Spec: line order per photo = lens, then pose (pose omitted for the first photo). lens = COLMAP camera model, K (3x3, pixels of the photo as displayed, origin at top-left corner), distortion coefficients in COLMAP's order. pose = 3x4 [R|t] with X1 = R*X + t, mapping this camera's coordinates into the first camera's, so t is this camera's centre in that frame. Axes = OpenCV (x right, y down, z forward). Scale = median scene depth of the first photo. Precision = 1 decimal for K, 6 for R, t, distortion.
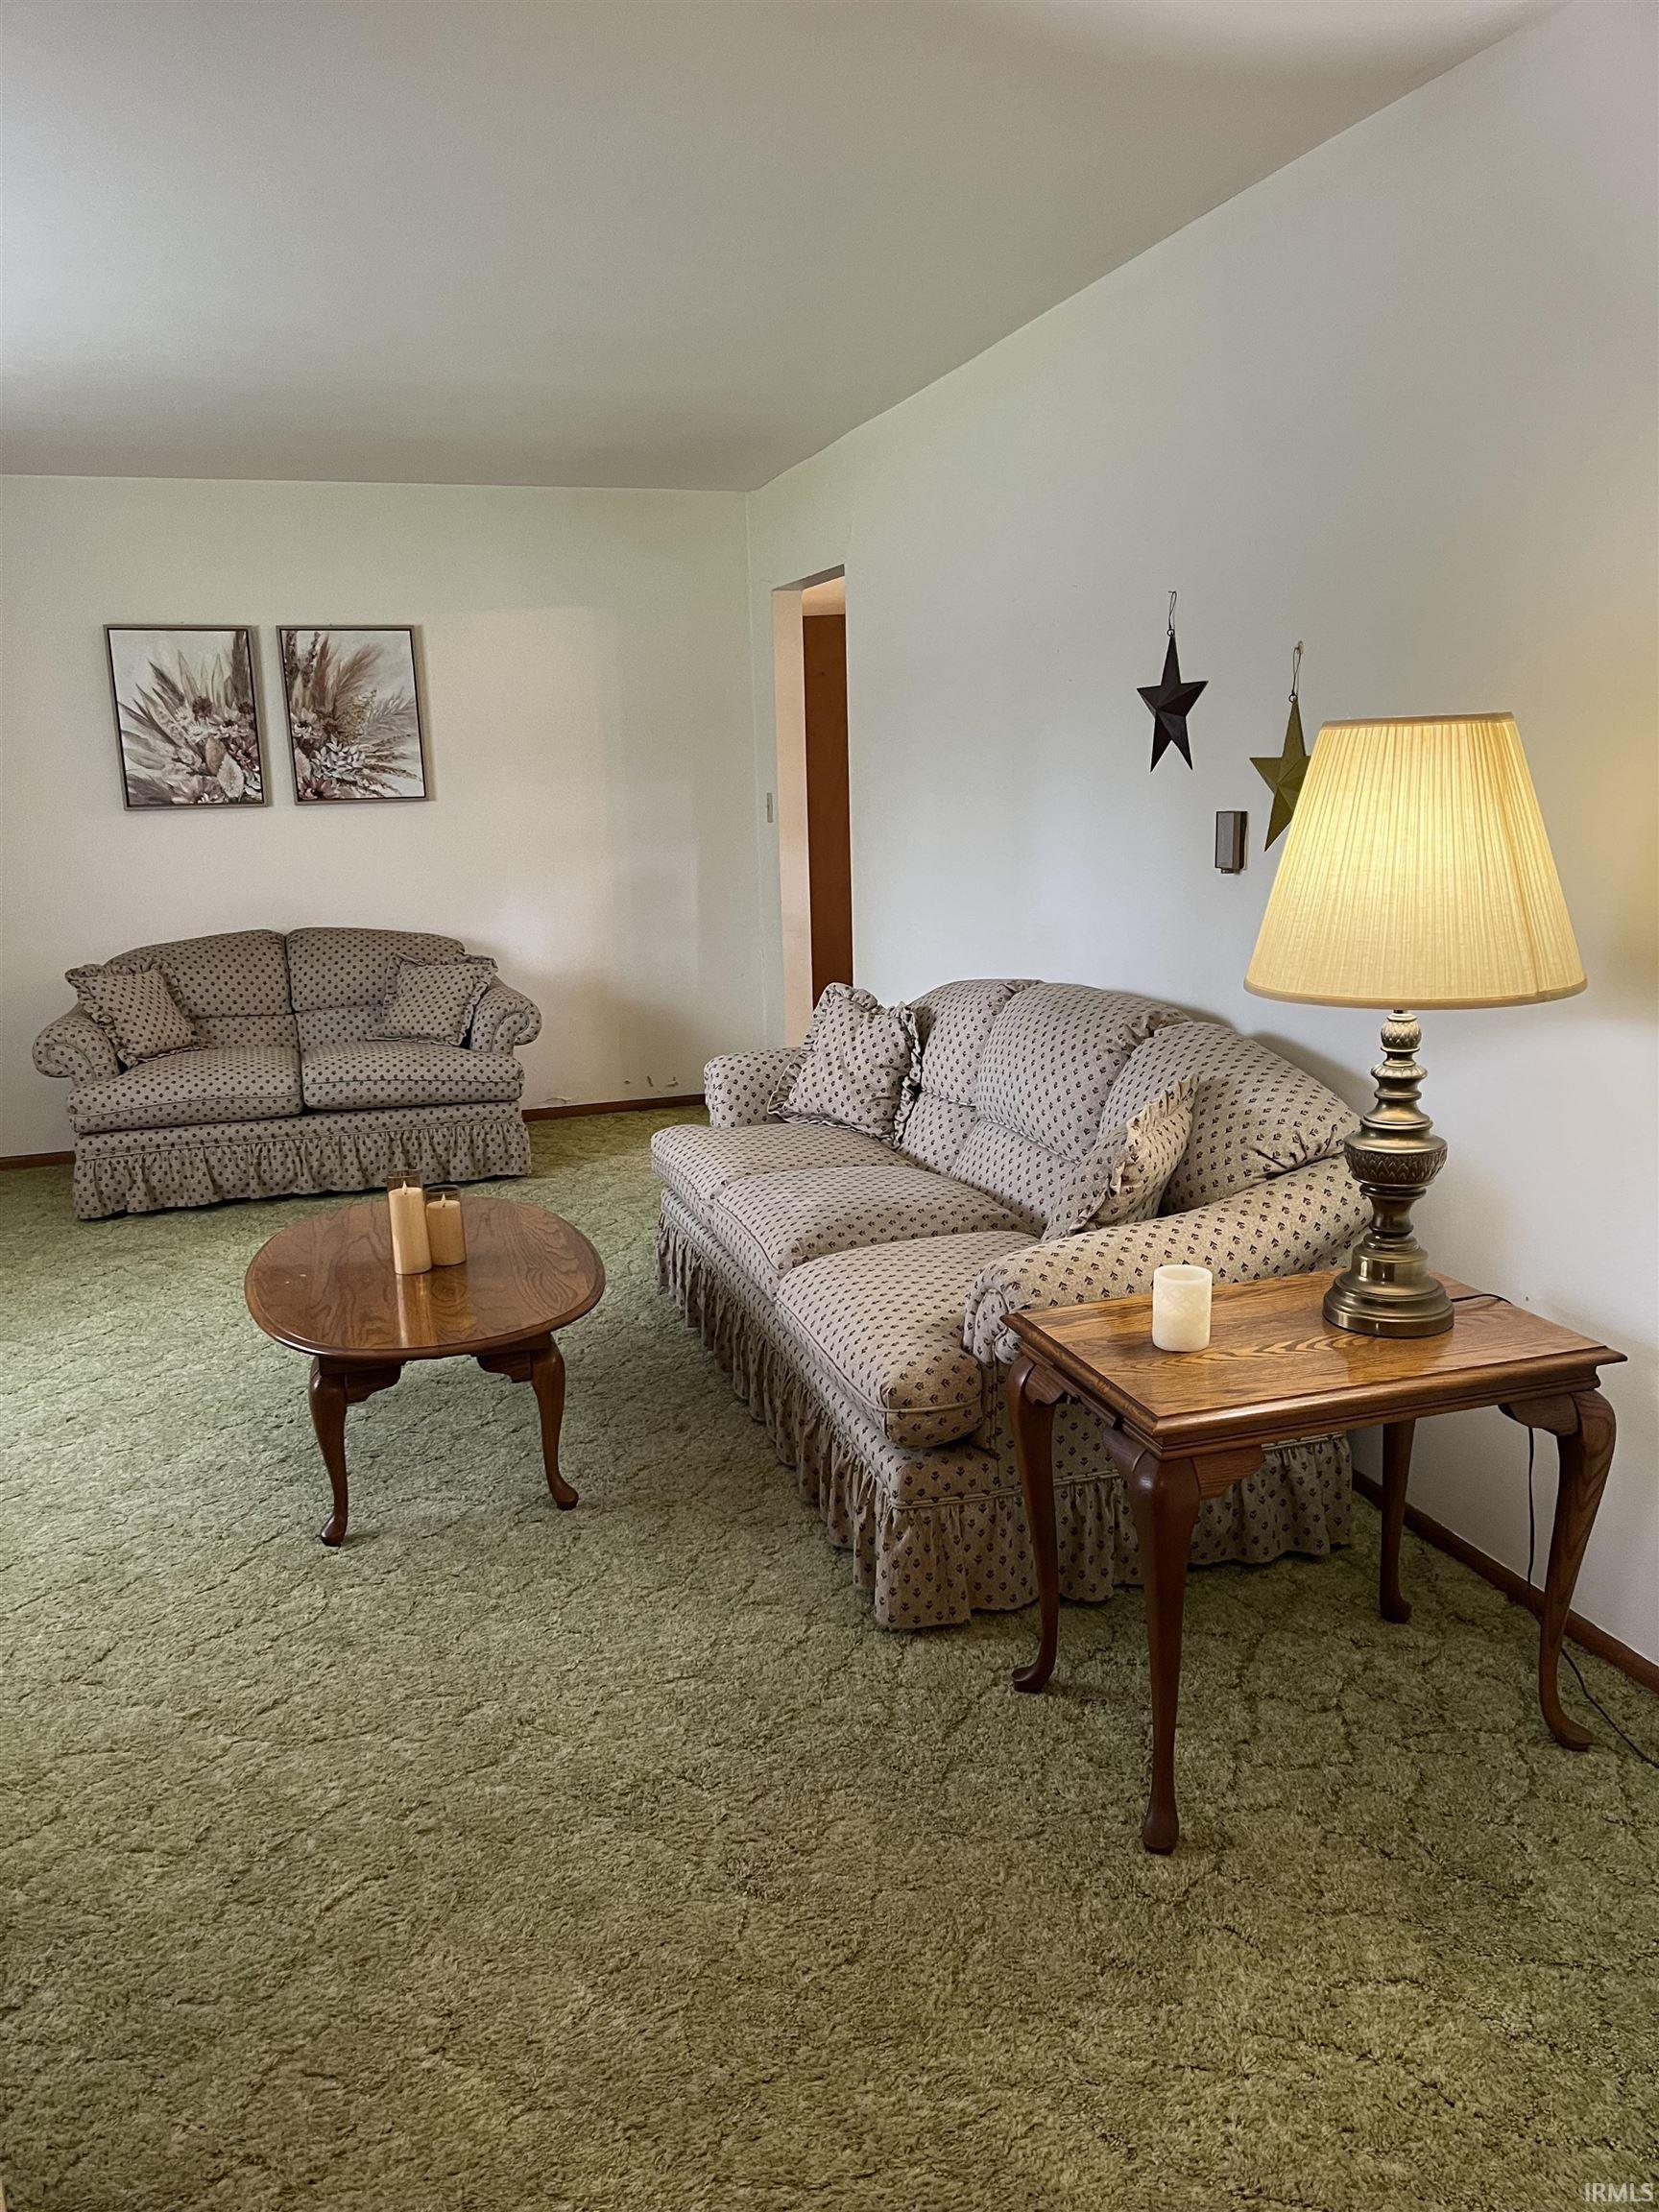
lens RADIAL K [[1653.7, 0, 821.5], [0, 1653.7, 1145.4], [0, 0, 1]] dist [0.040774, -0.078616]
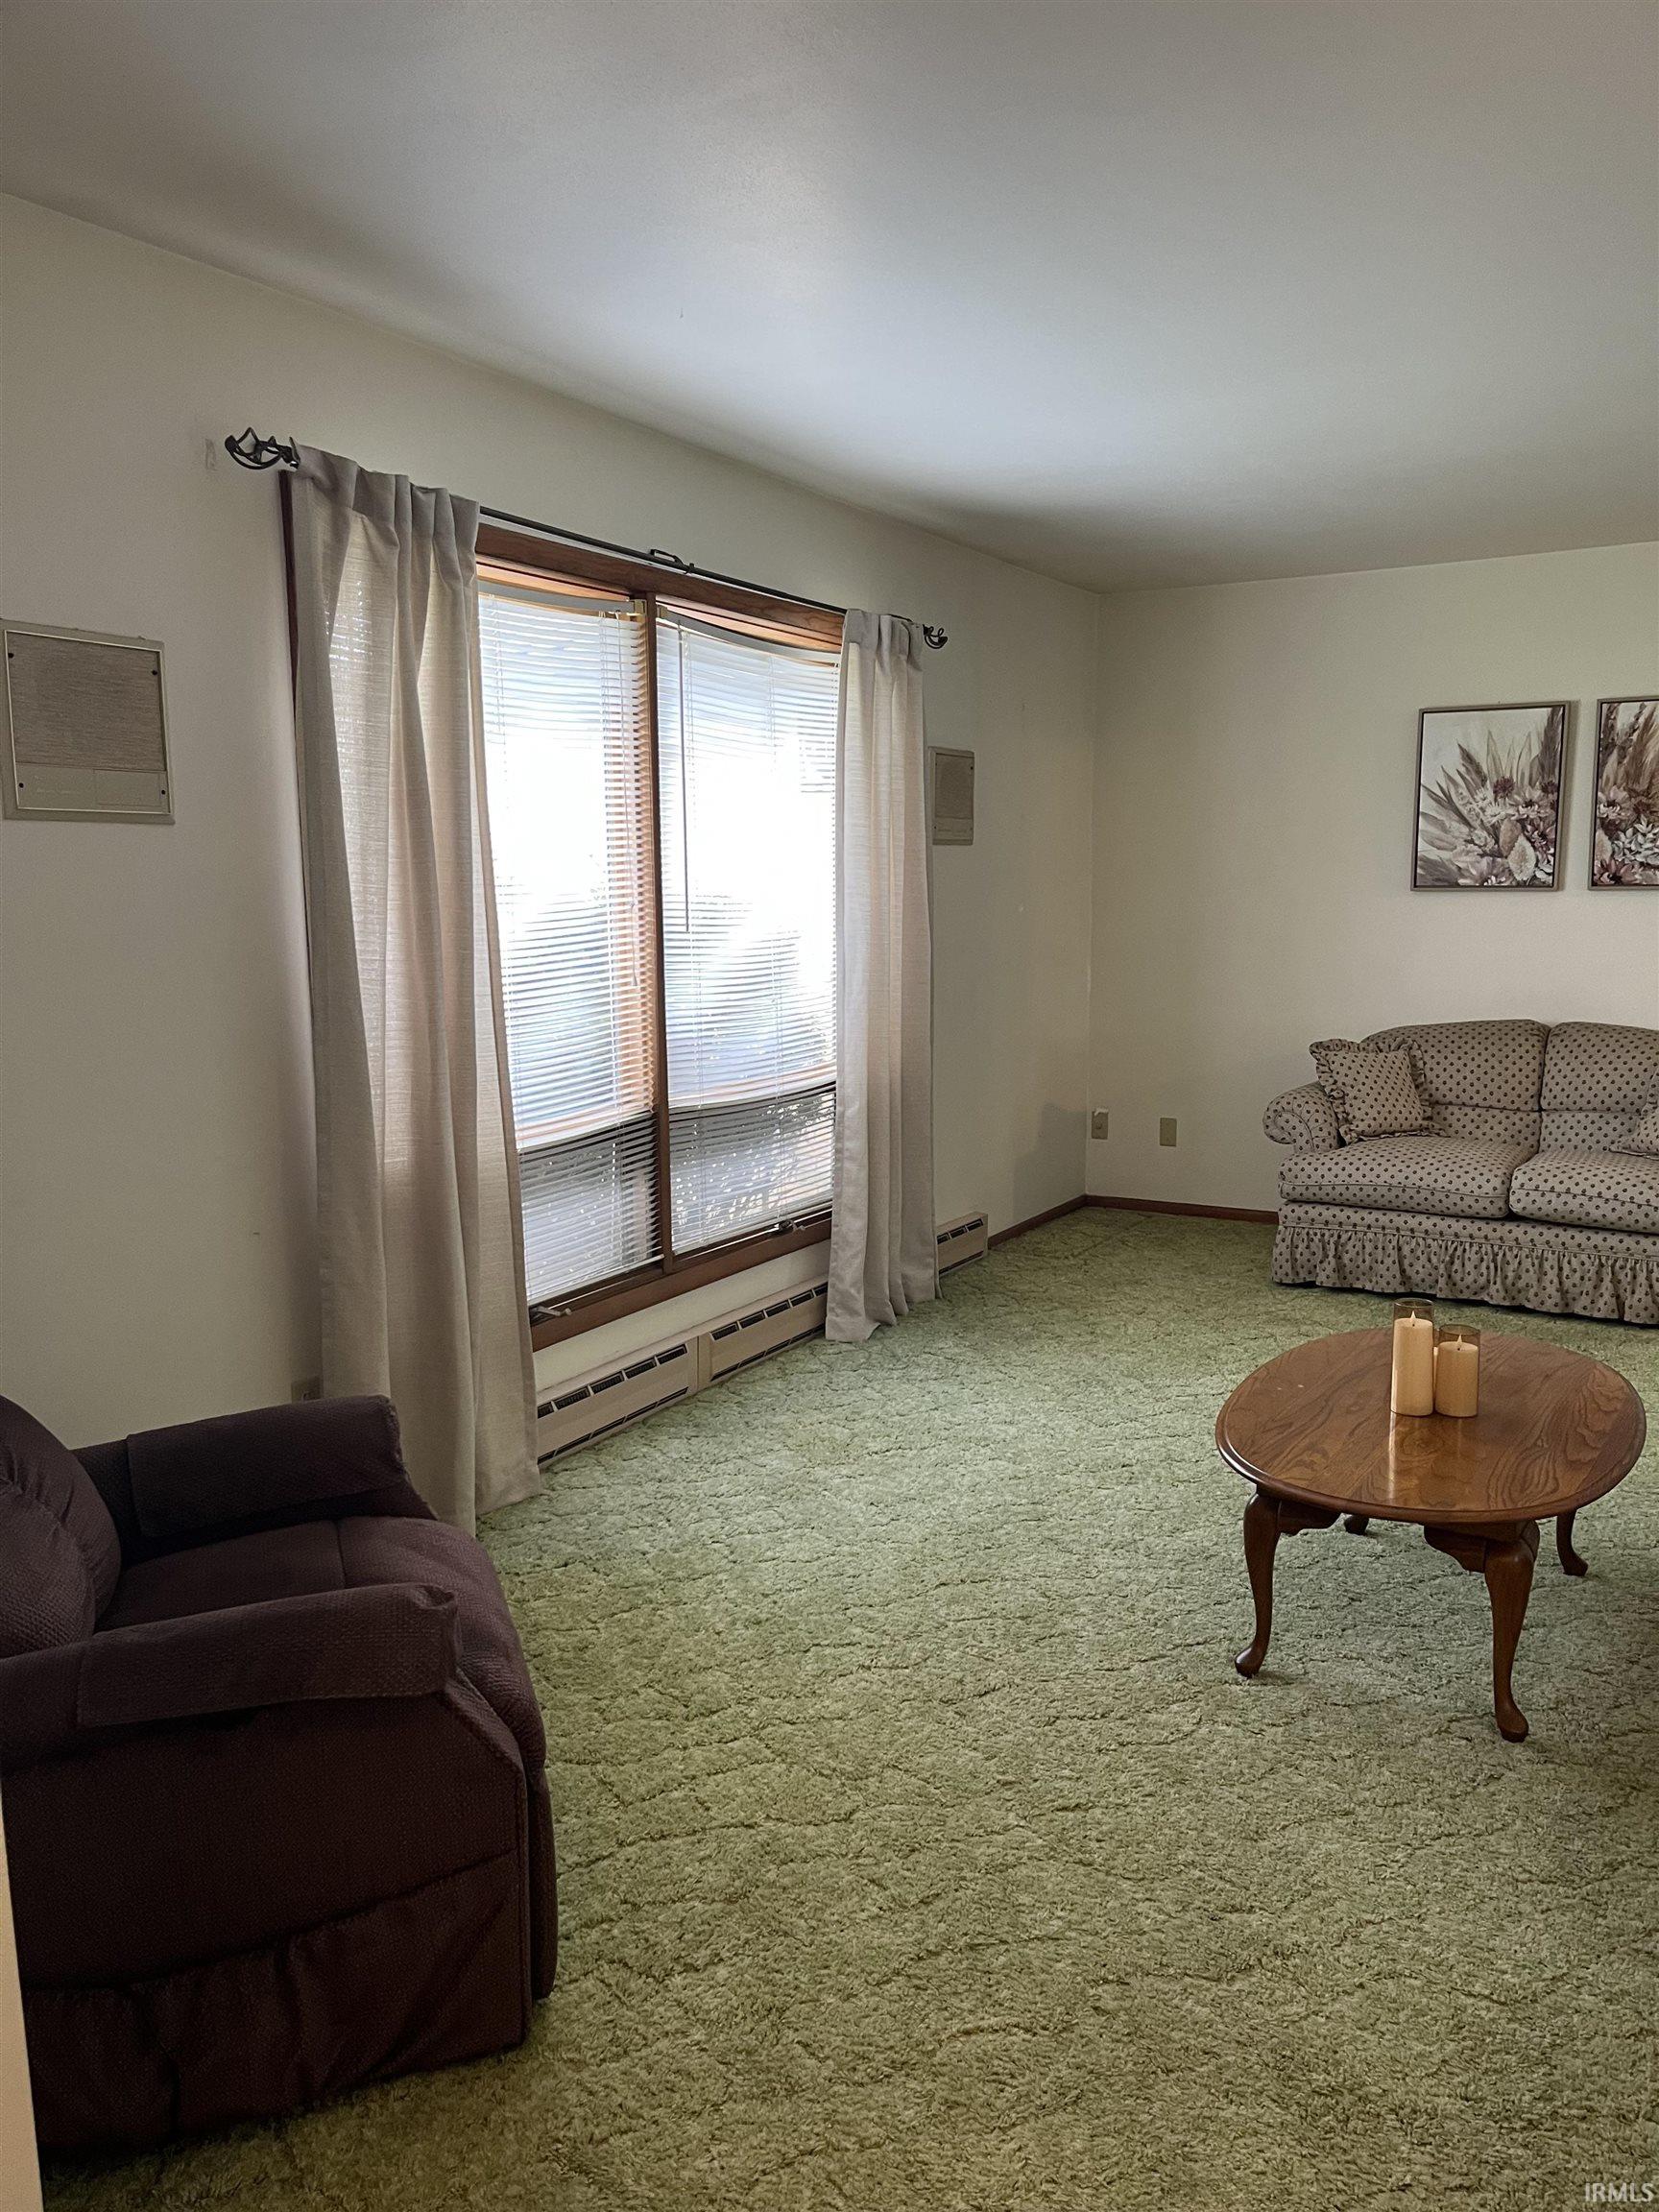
lens RADIAL K [[1654.4, 0, 835.4], [0, 1654.4, 1129.3], [0, 0, 1]] dist [0.063649, -0.086627]
pose [[0.673439, 0.136213, -0.726585, 0.134656], [-0.173898, 0.984486, 0.023384, -0.031456], [0.718498, 0.110604, 0.686679, 0.103532]]
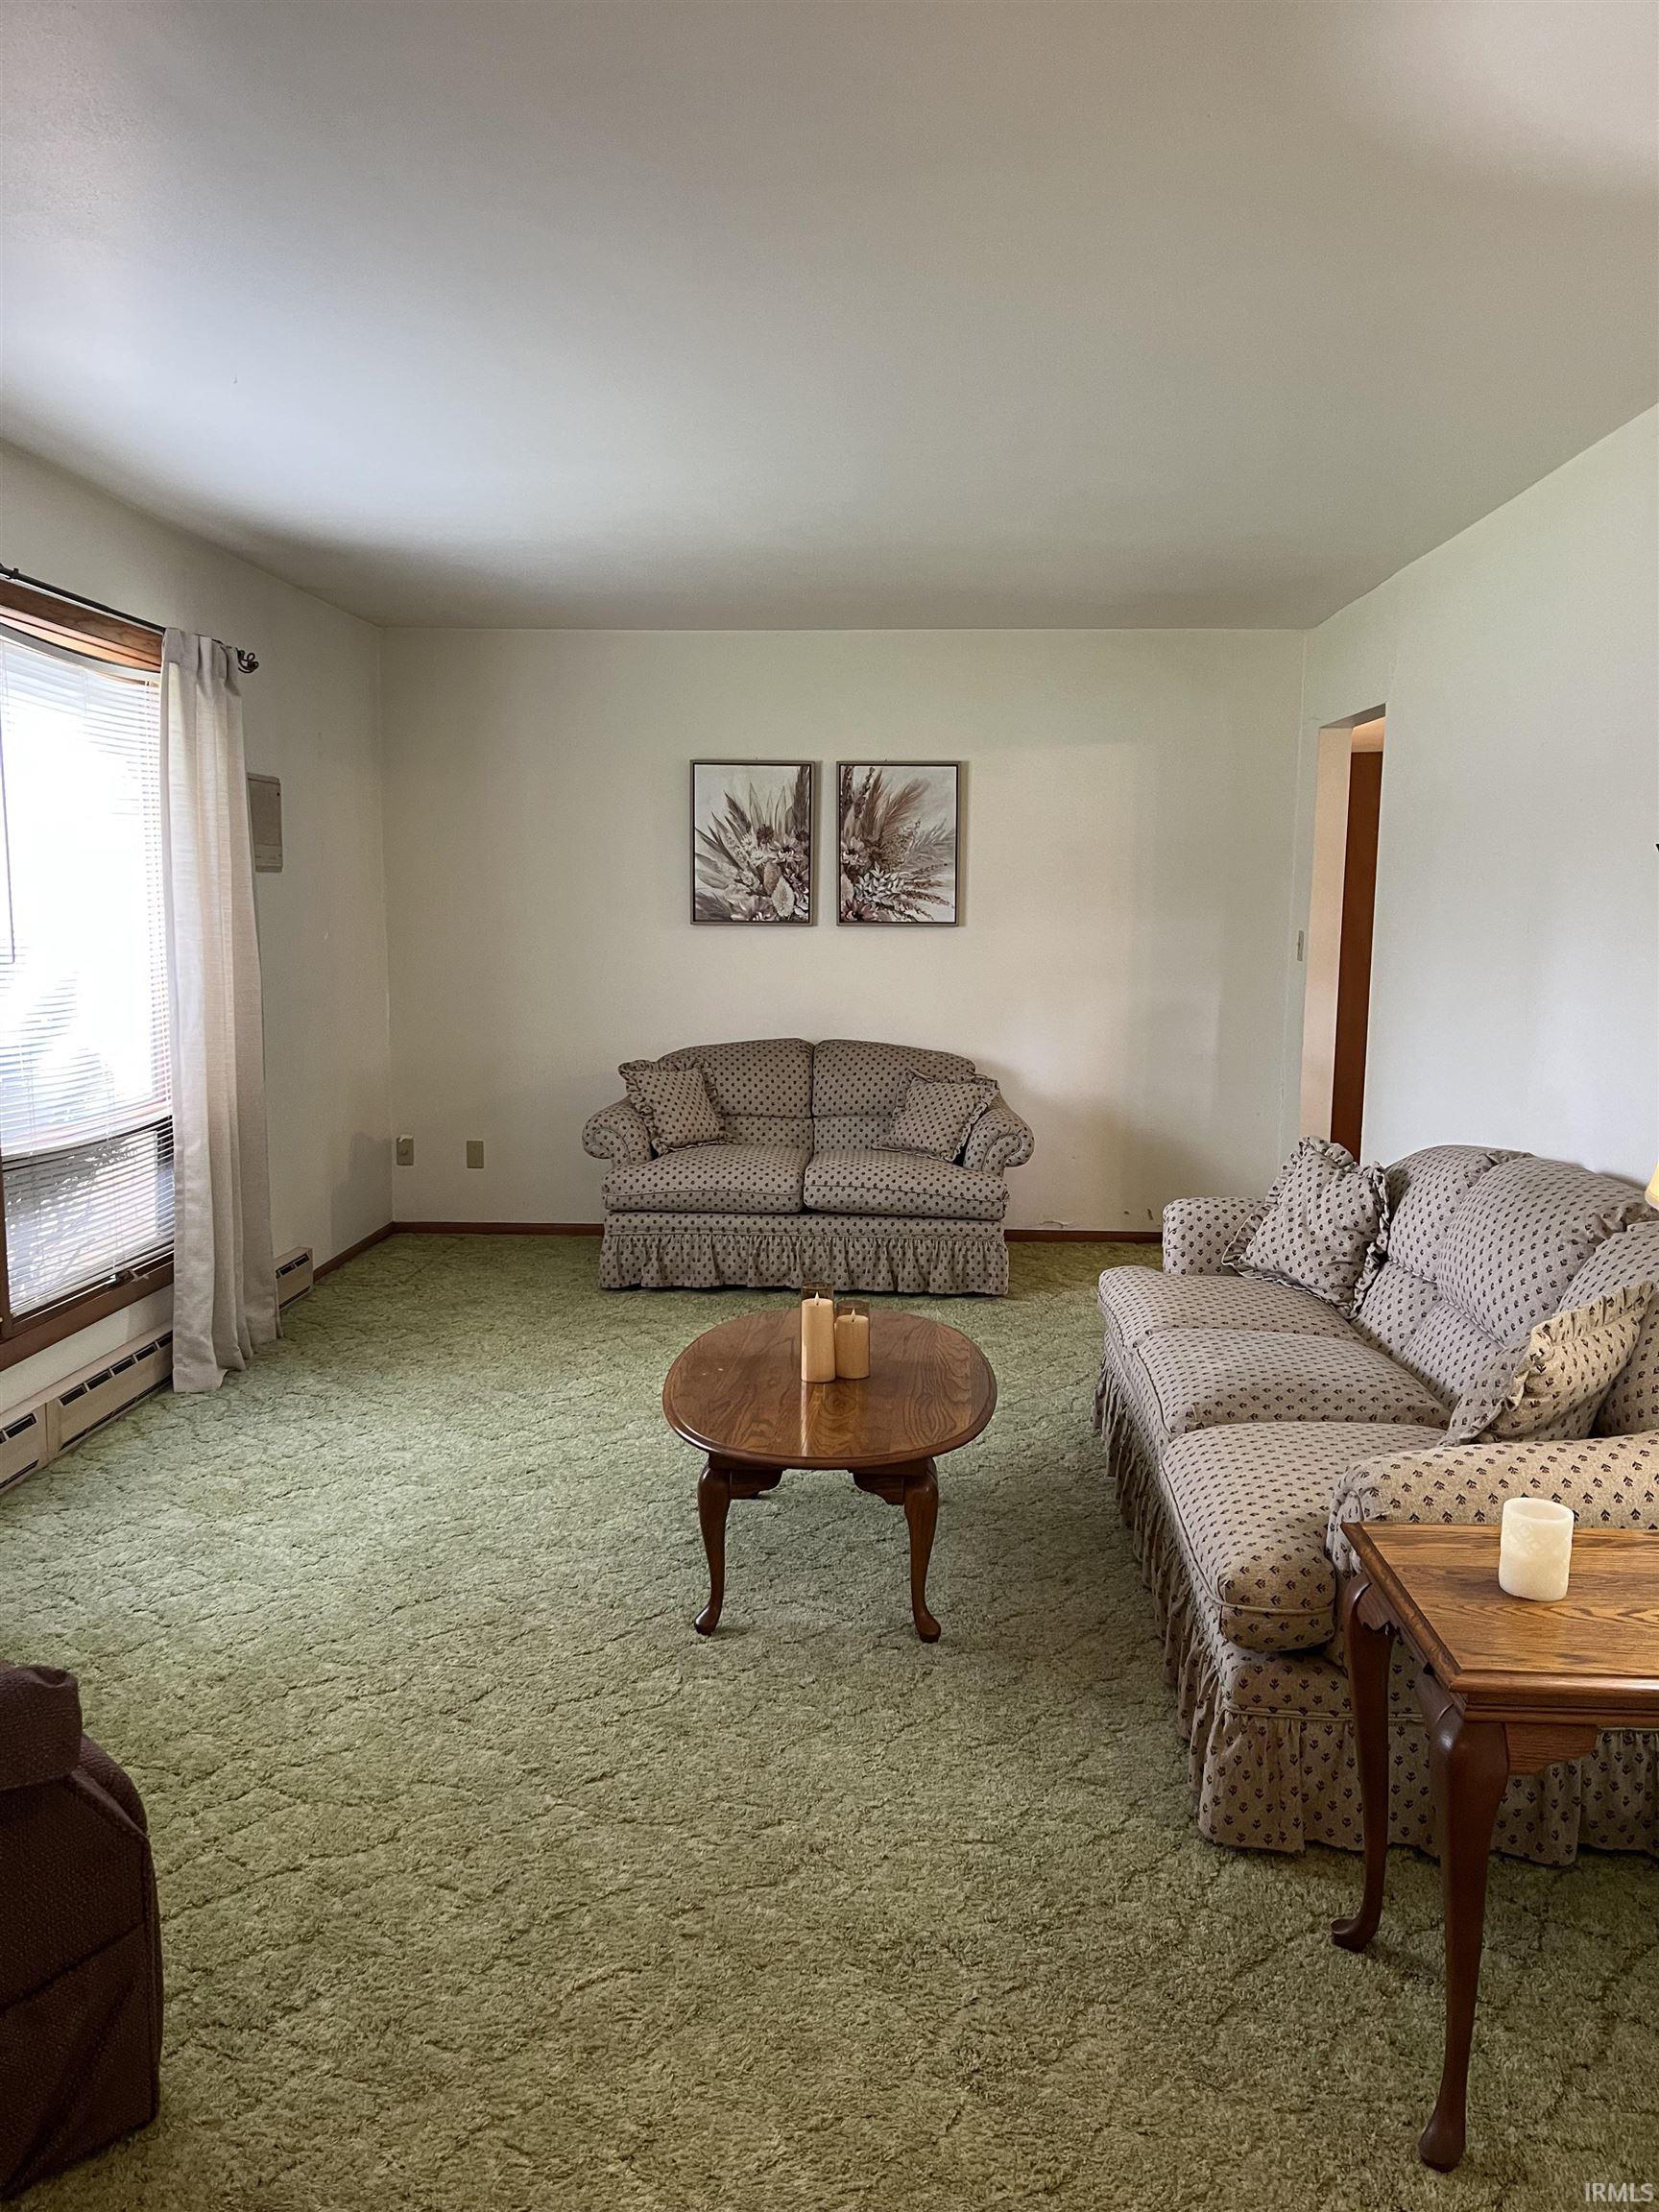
lens RADIAL K [[1653.7, 0, 818.1], [0, 1653.7, 1125.6], [0, 0, 1]] dist [0.057015, -0.091614]
pose [[0.934314, 0.083885, -0.346441, 0.075402], [-0.111403, 0.991947, -0.060258, -0.014993], [0.338596, 0.094895, 0.936135, 0.008701]]
